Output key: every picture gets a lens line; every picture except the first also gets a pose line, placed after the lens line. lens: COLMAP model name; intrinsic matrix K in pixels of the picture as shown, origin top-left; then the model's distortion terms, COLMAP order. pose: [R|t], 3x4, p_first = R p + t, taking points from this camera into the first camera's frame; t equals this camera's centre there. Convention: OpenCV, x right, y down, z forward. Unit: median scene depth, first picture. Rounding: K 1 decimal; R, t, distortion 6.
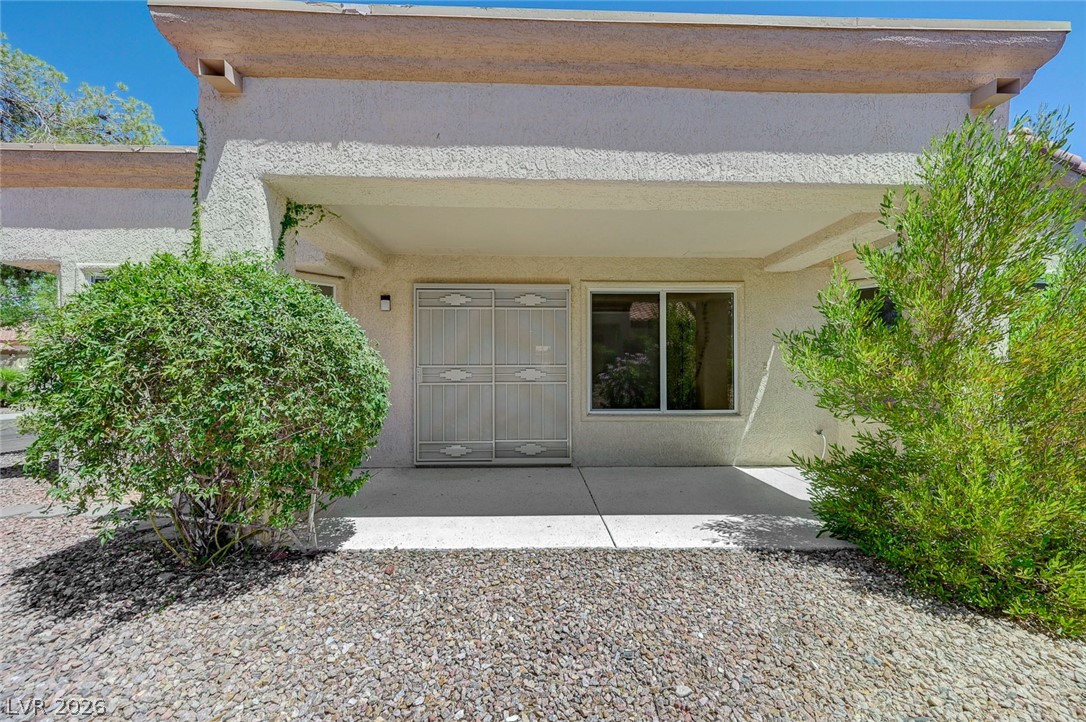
lens RADIAL K [[429.5, 0, 547.6], [0, 429.5, 365.0], [0, 0, 1]] dist [-0.002054, -0.000176]
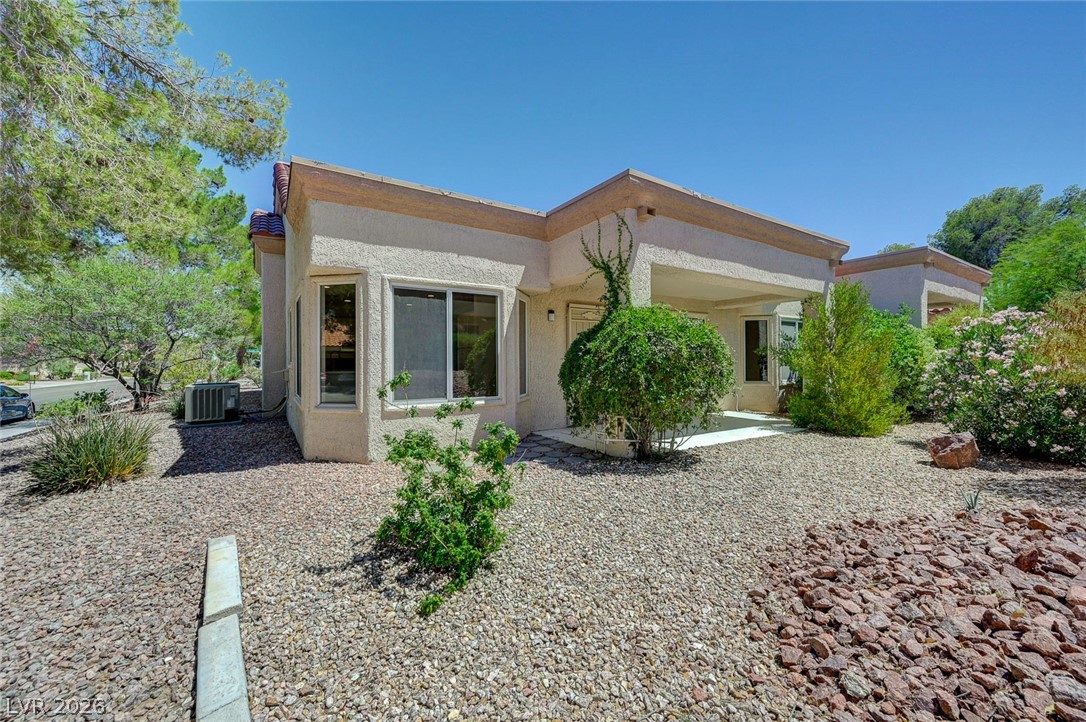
lens RADIAL K [[429.5, 0, 547.6], [0, 429.5, 365.0], [0, 0, 1]] dist [-0.002054, -0.000176]
pose [[0.853101, -0.006558, 0.521705, -1.336959], [0.000986, 0.999939, 0.010957, 0.007833], [-0.521745, -0.008833, 0.853056, -0.283062]]
